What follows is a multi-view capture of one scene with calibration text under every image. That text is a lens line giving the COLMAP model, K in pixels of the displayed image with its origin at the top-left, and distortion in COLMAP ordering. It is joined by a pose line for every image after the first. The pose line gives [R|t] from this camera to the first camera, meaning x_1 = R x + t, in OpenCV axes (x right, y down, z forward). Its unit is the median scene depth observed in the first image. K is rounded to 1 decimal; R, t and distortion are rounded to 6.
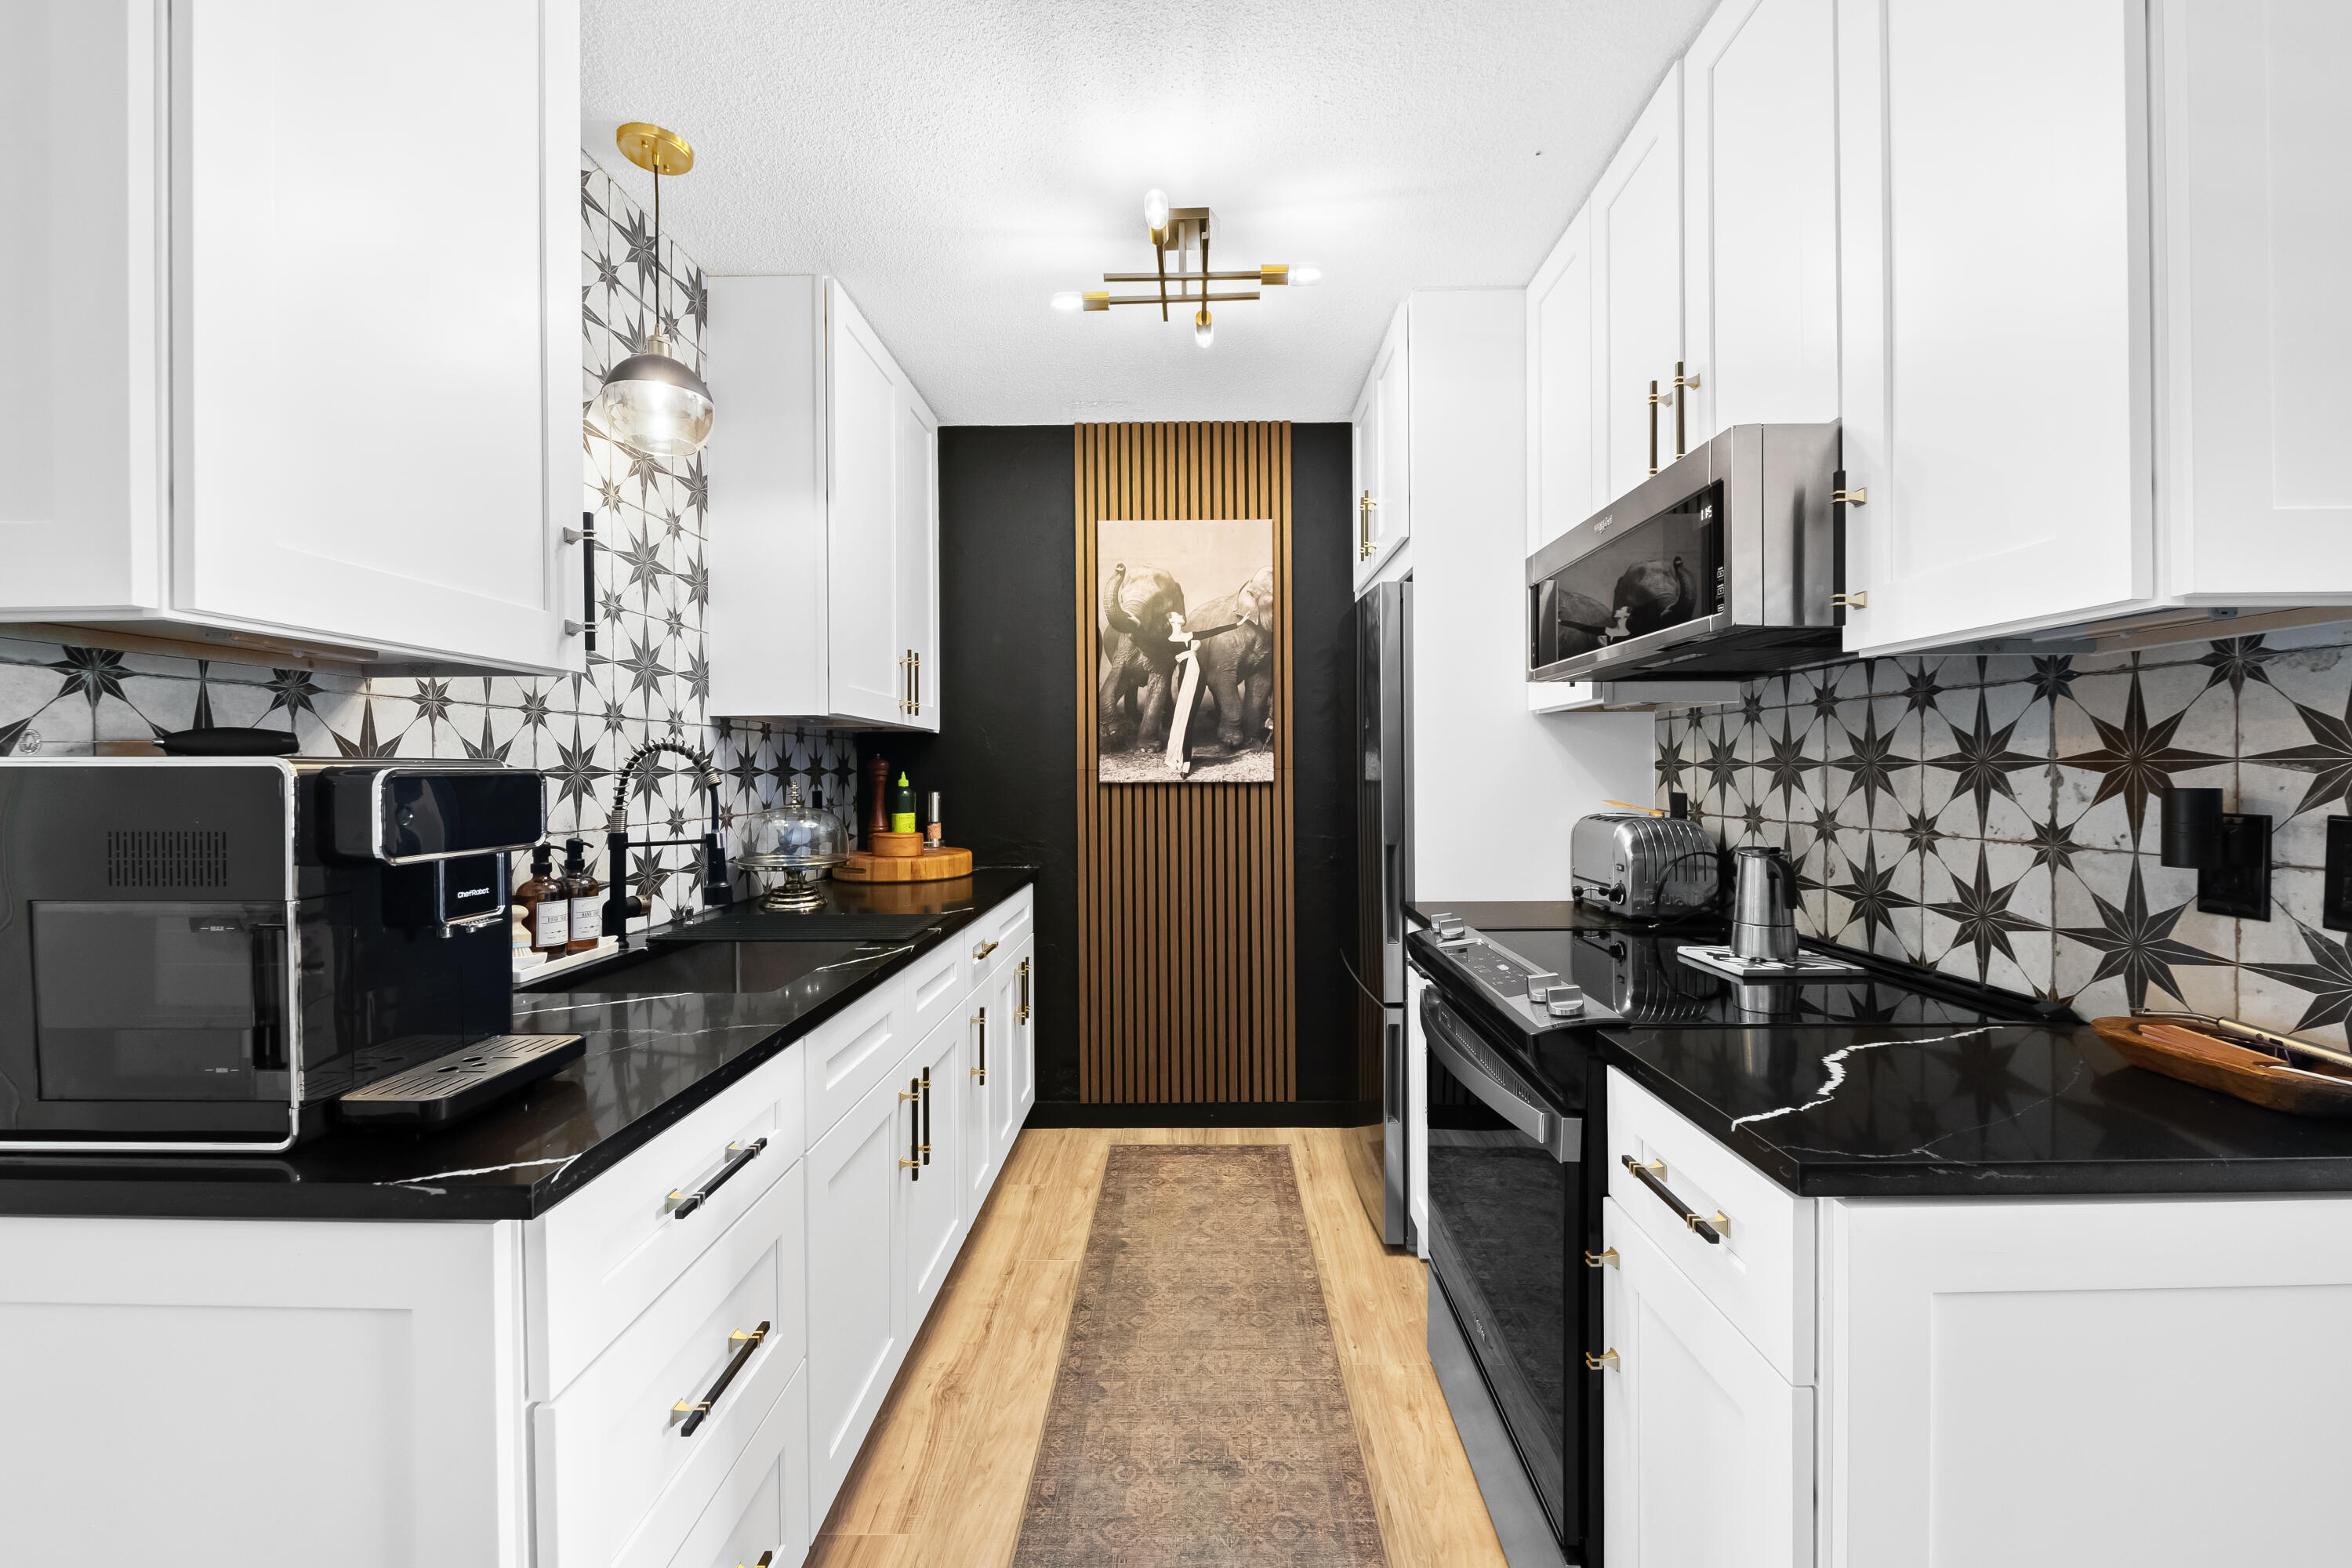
lens RADIAL K [[934.6, 0, 1184.4], [0, 934.6, 776.0], [0, 0, 1]] dist [0.002318, -0.003299]
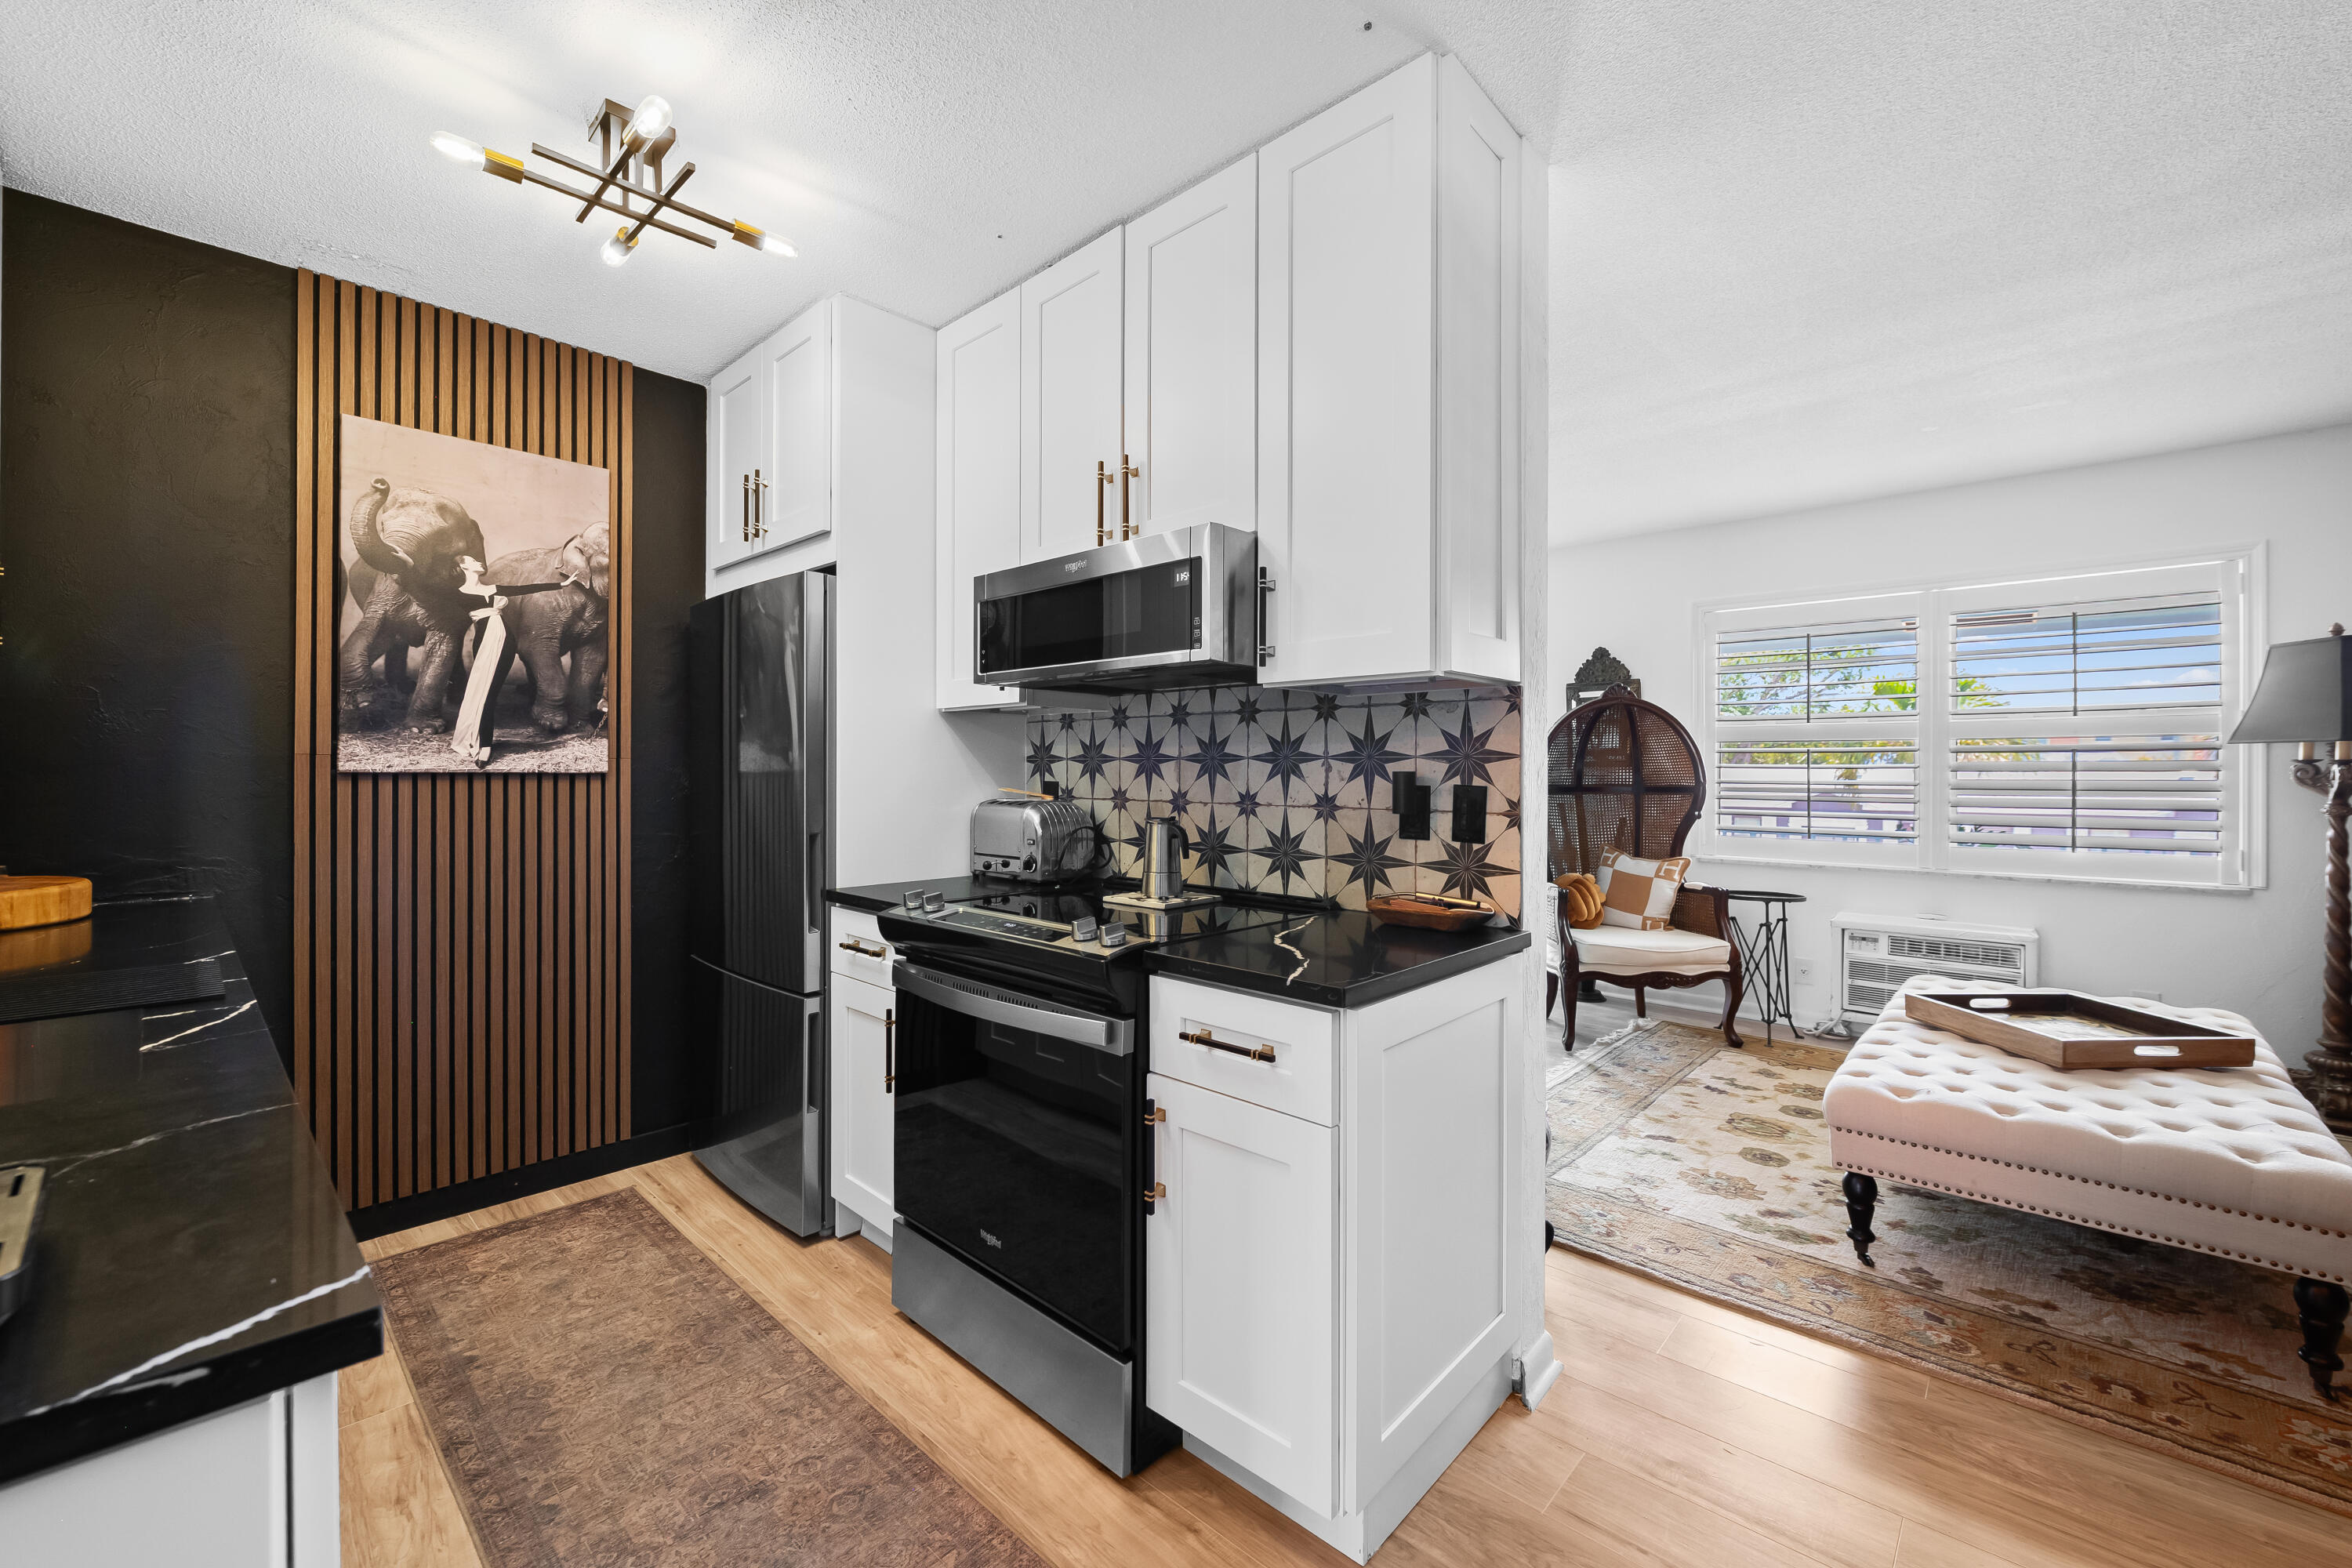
lens RADIAL K [[934.6, 0, 1198.2], [0, 934.6, 767.7], [0, 0, 1]] dist [0.002318, -0.003299]
pose [[0.667573, 0.011347, 0.744457, -0.290716], [-0.004302, 0.999926, -0.011384, 0.013985], [-0.744531, 0.004397, 0.667573, 0.026514]]
